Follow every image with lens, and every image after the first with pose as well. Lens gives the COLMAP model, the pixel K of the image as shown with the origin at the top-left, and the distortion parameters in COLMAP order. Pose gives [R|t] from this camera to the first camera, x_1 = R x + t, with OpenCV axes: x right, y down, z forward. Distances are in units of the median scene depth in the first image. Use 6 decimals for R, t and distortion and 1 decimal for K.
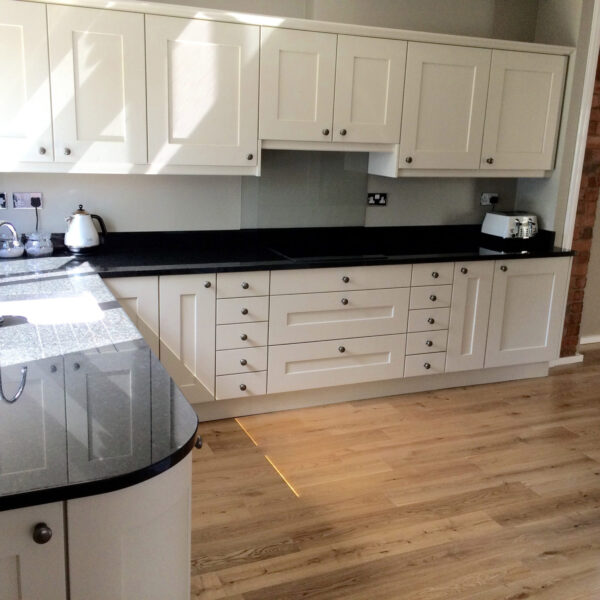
lens RADIAL K [[682.6, 0, 308.2], [0, 682.6, 299.2], [0, 0, 1]] dist [0.051072, -0.014679]
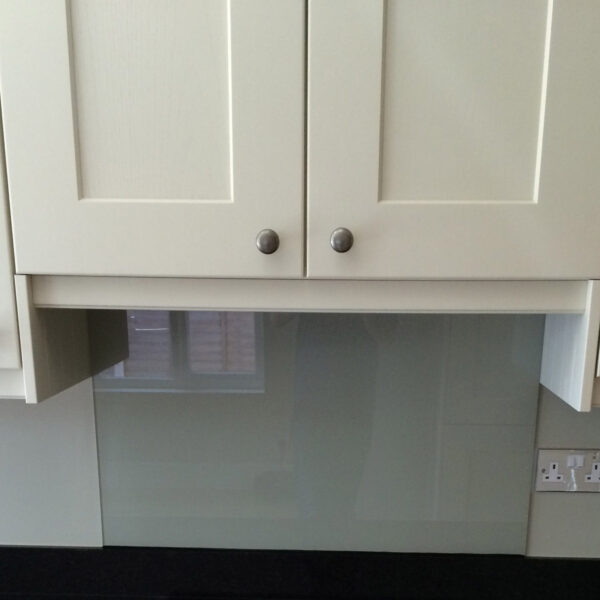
lens RADIAL K [[682.6, 0, 308.2], [0, 682.6, 299.2], [0, 0, 1]] dist [0.051072, -0.014679]
pose [[0.905325, -0.022832, -0.424105, 0.131335], [-0.077733, 0.972780, -0.218304, -0.147837], [0.417545, 0.230603, 0.878907, 0.691541]]
